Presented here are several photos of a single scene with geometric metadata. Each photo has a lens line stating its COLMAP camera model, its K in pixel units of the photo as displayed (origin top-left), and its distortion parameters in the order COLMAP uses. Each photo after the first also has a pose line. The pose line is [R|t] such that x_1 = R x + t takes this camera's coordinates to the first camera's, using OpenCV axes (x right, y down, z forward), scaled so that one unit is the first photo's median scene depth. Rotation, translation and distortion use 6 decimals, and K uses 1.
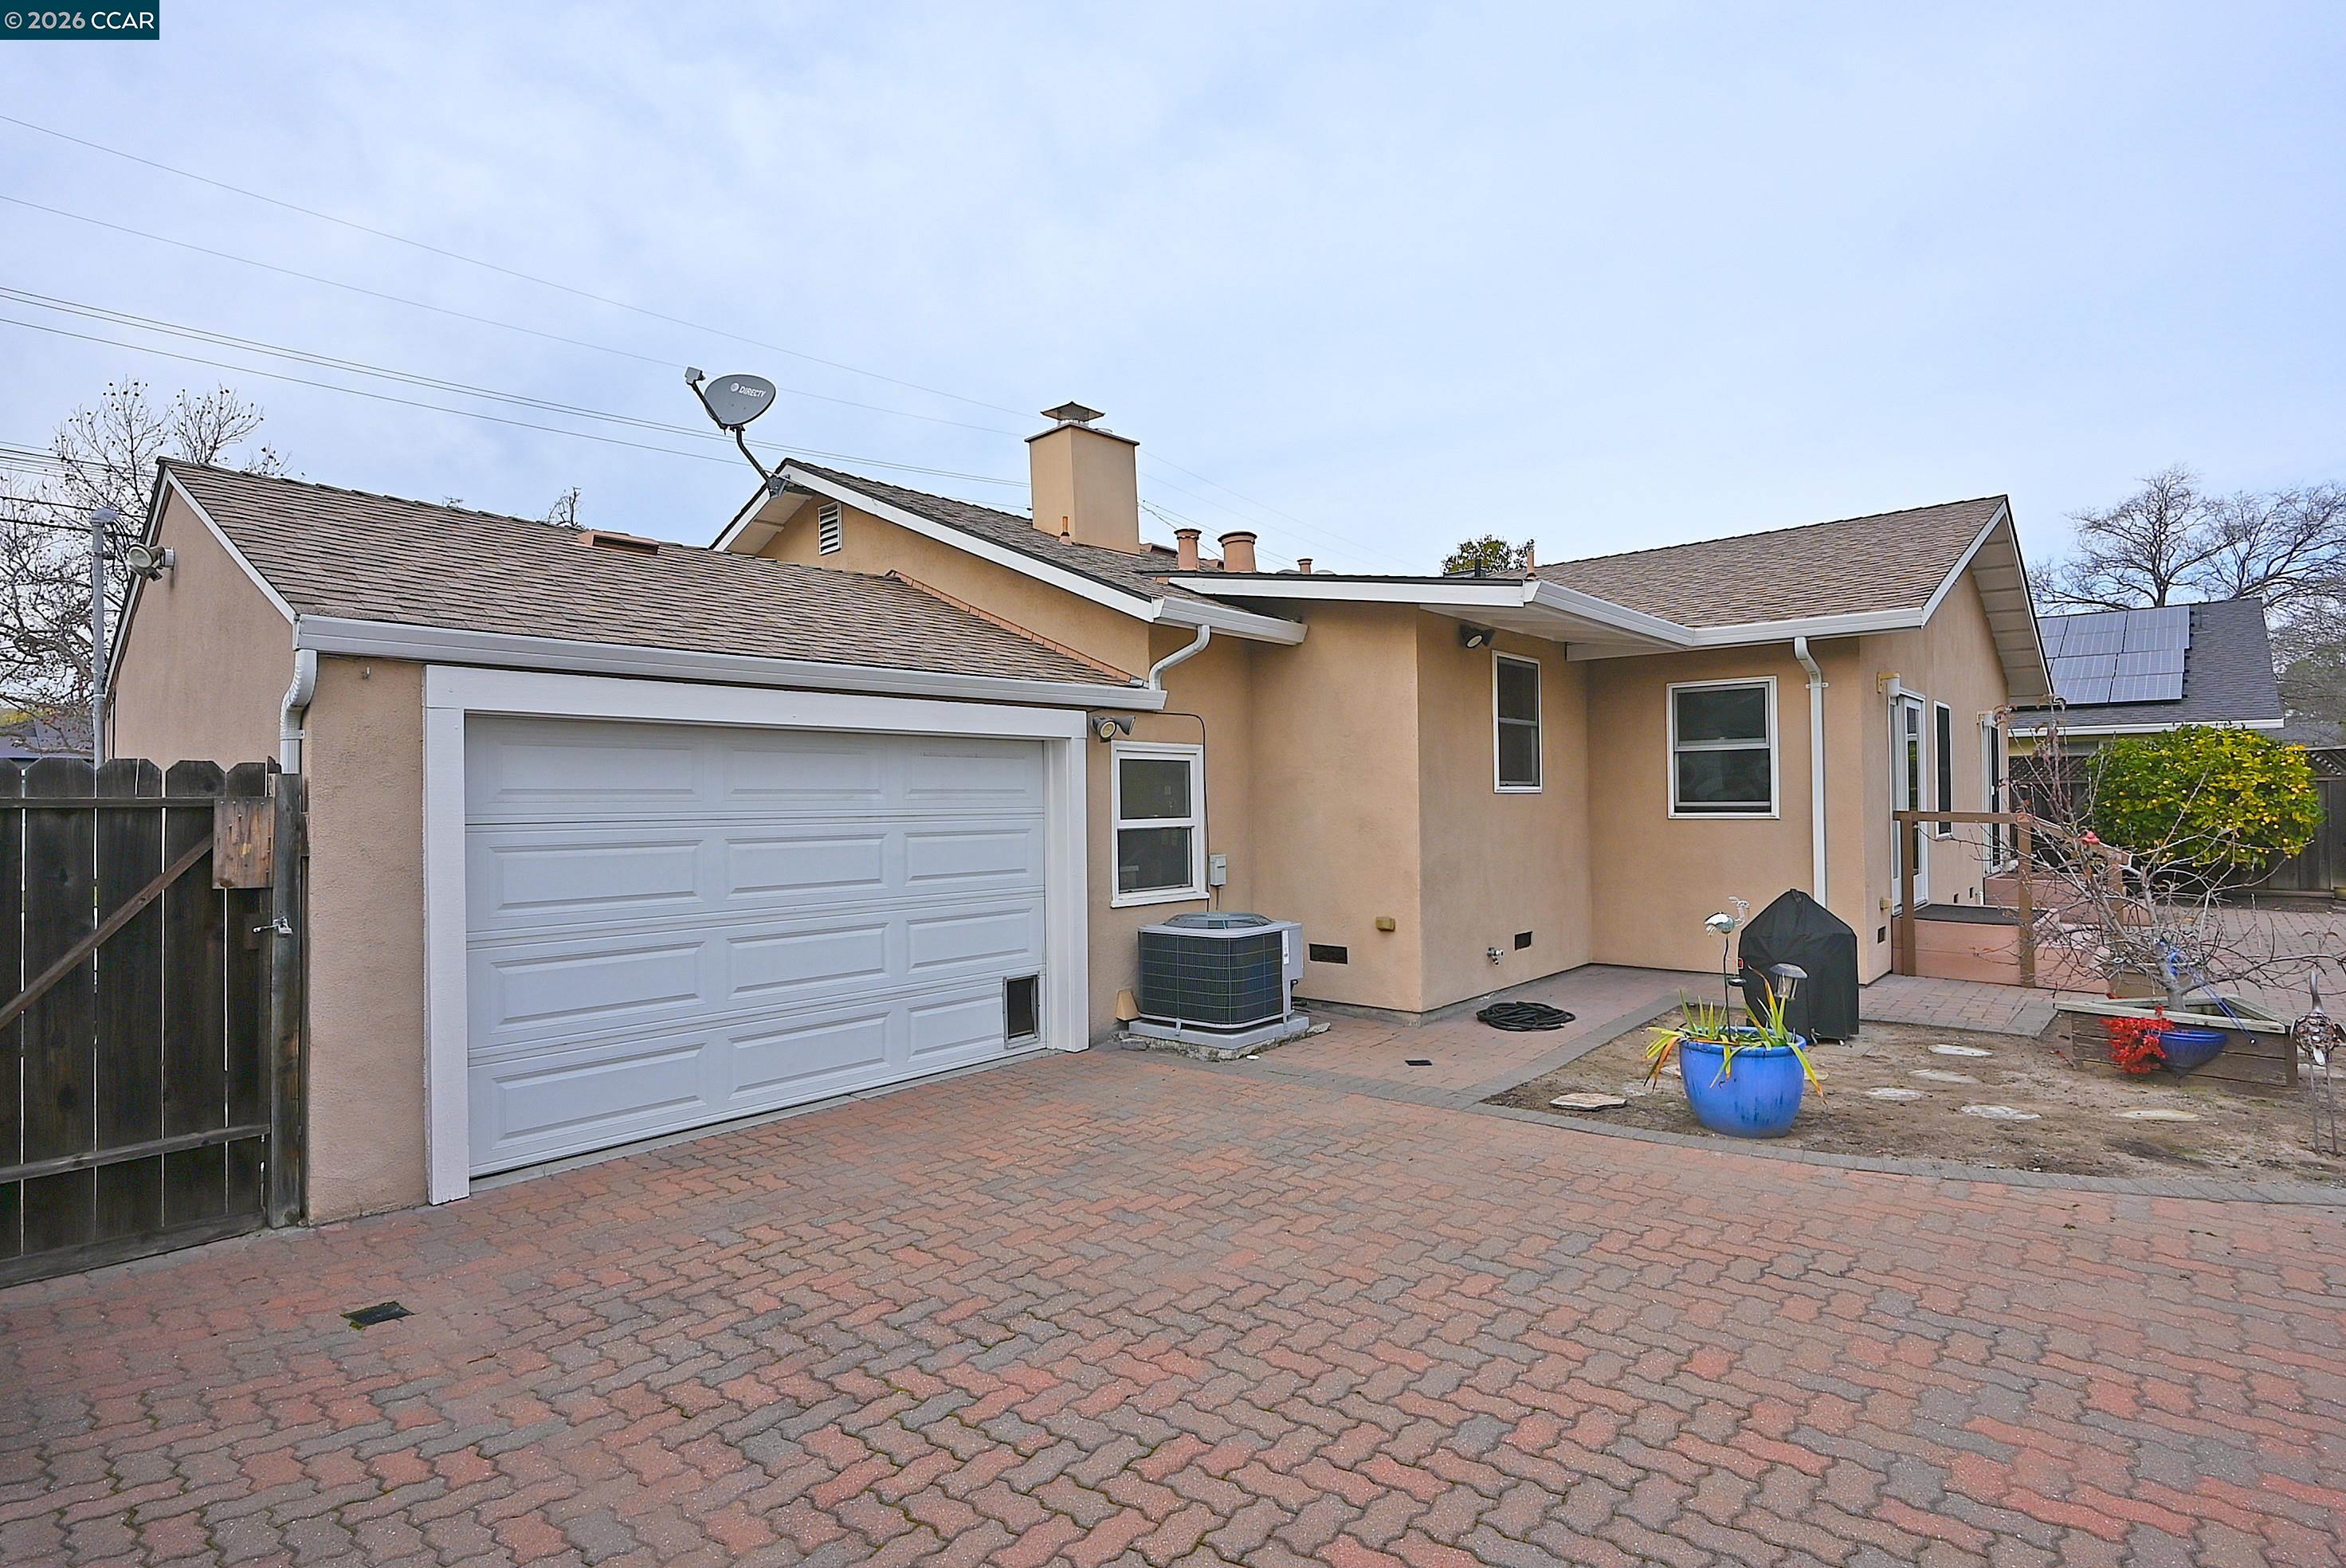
lens RADIAL K [[1165.9, 0, 1178.4], [0, 1165.9, 784.7], [0, 0, 1]] dist [-0.003934, 0.002271]
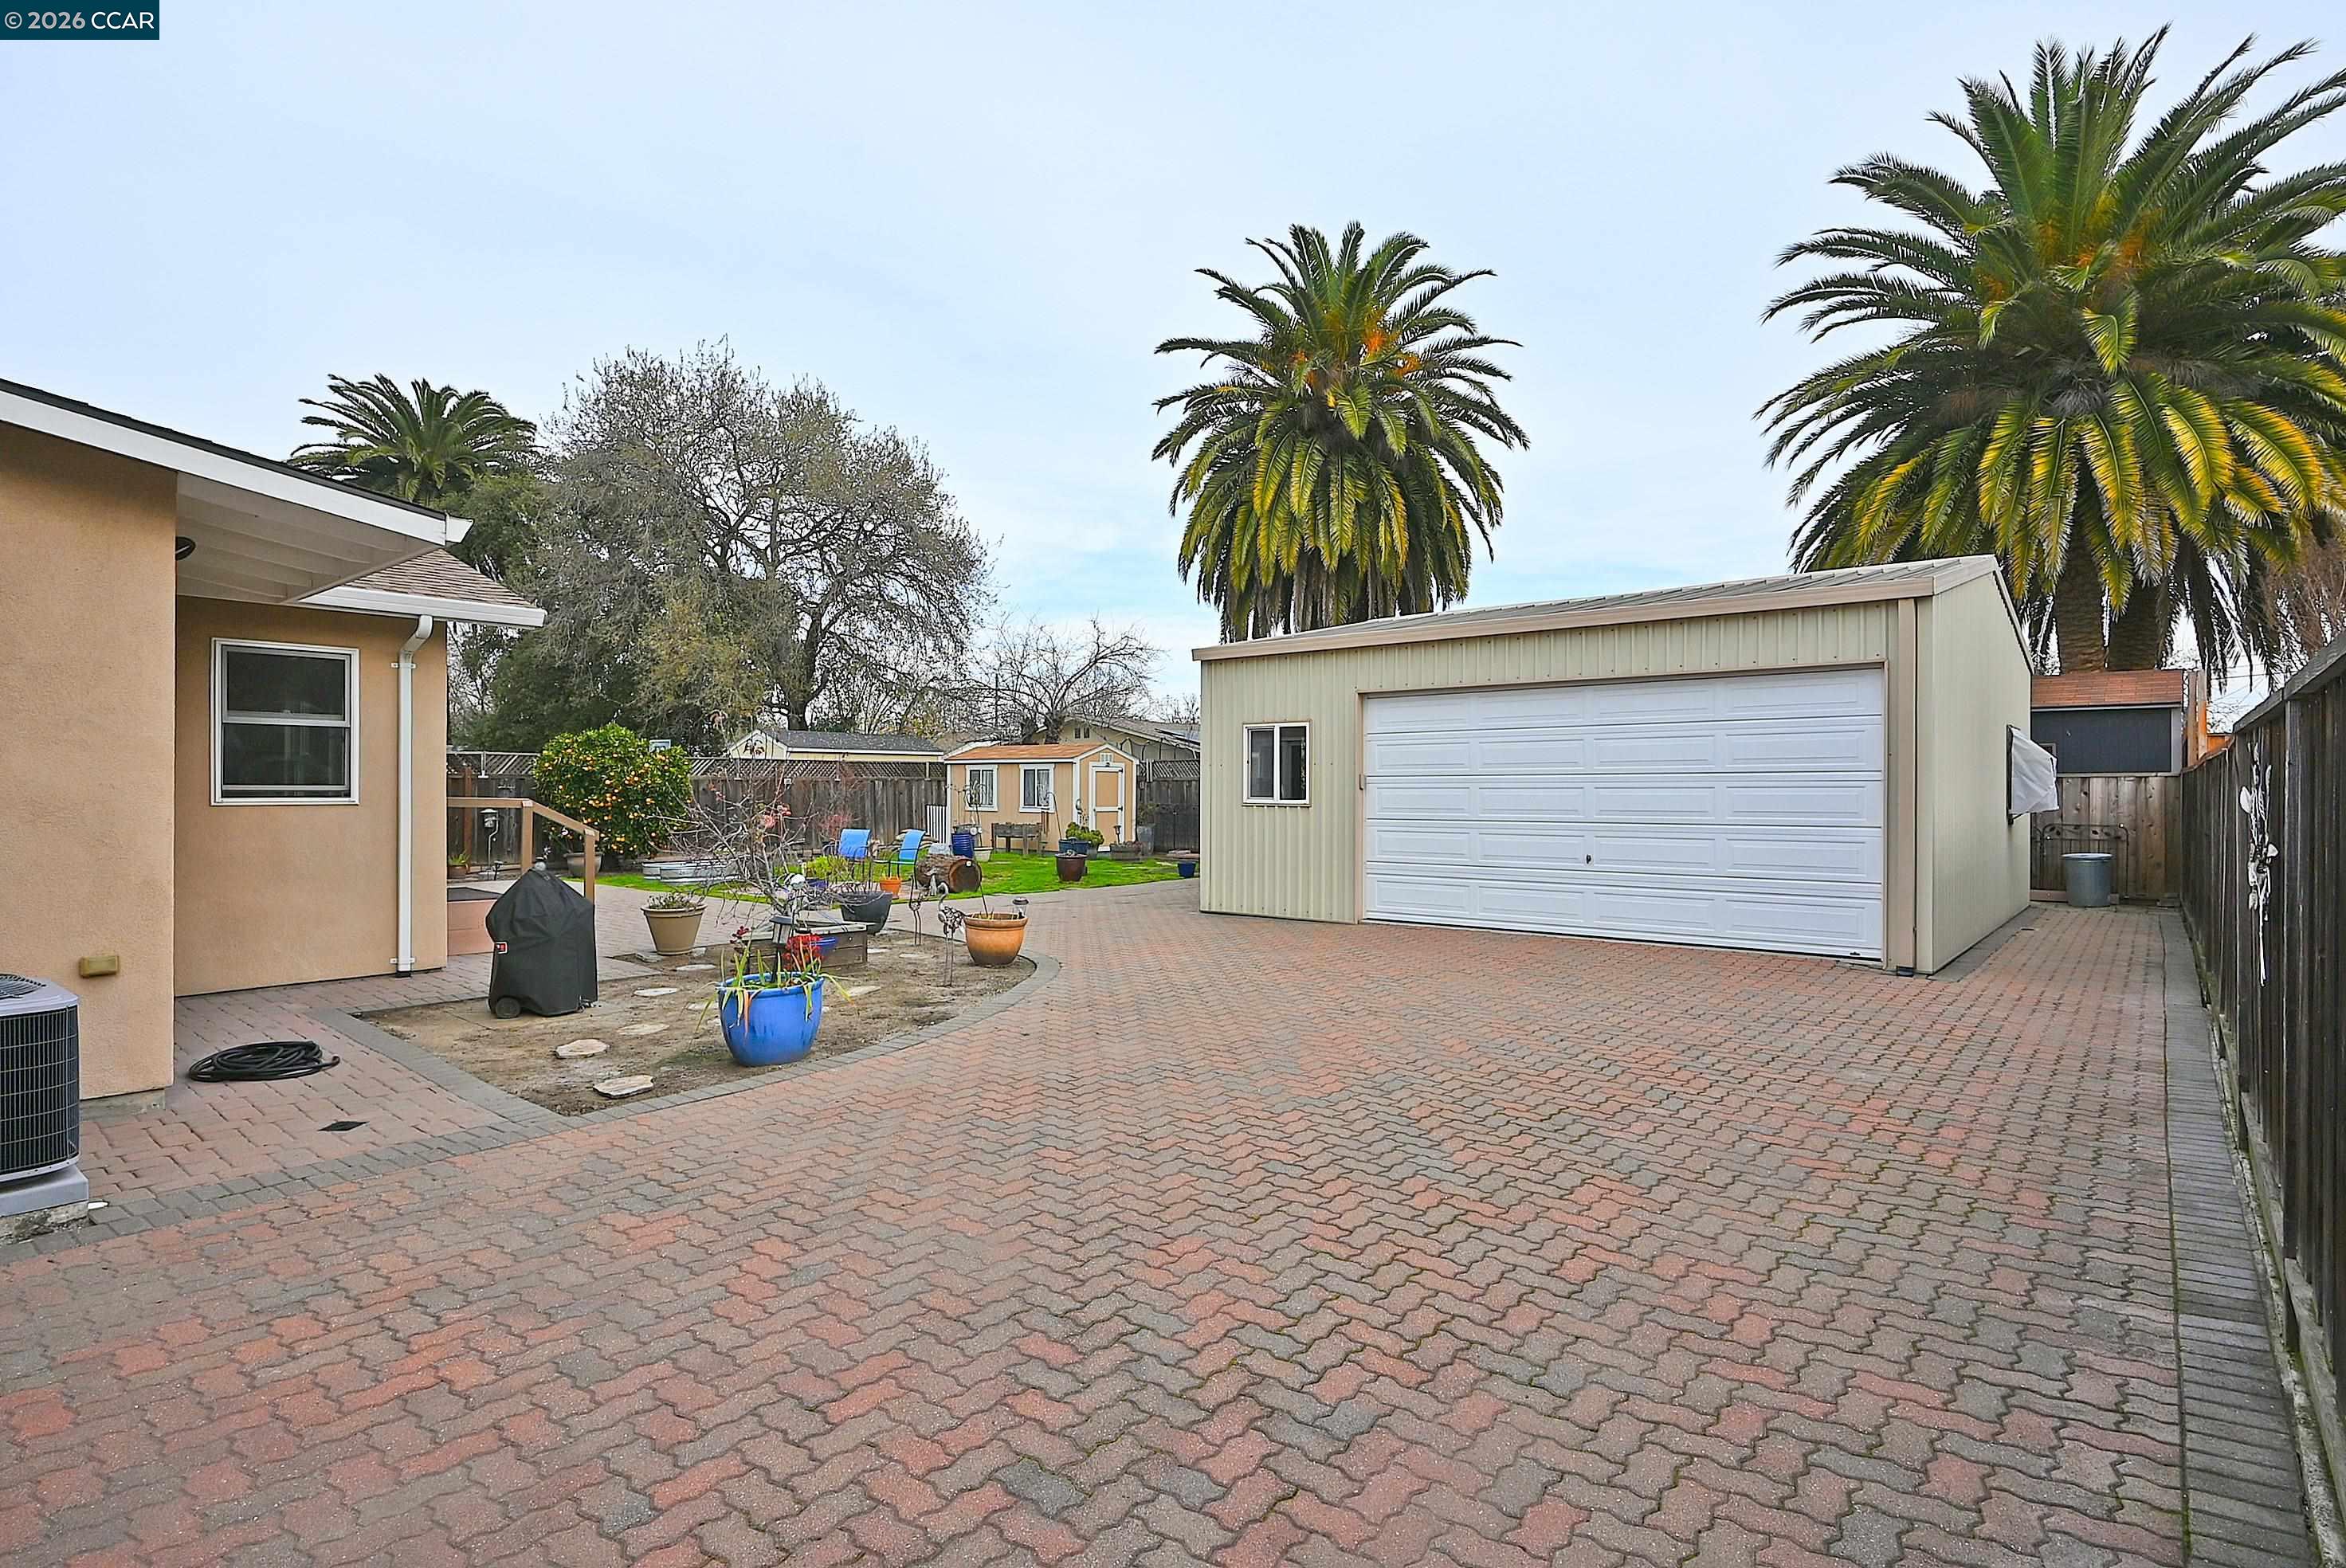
lens RADIAL K [[1165.9, 0, 1178.4], [0, 1165.9, 784.7], [0, 0, 1]] dist [-0.003934, 0.002271]
pose [[-0.020727, 0.015605, 0.999663, -1.045374], [-0.014177, 0.999773, -0.015901, 0.047809], [-0.999685, -0.014502, -0.020501, 0.924267]]
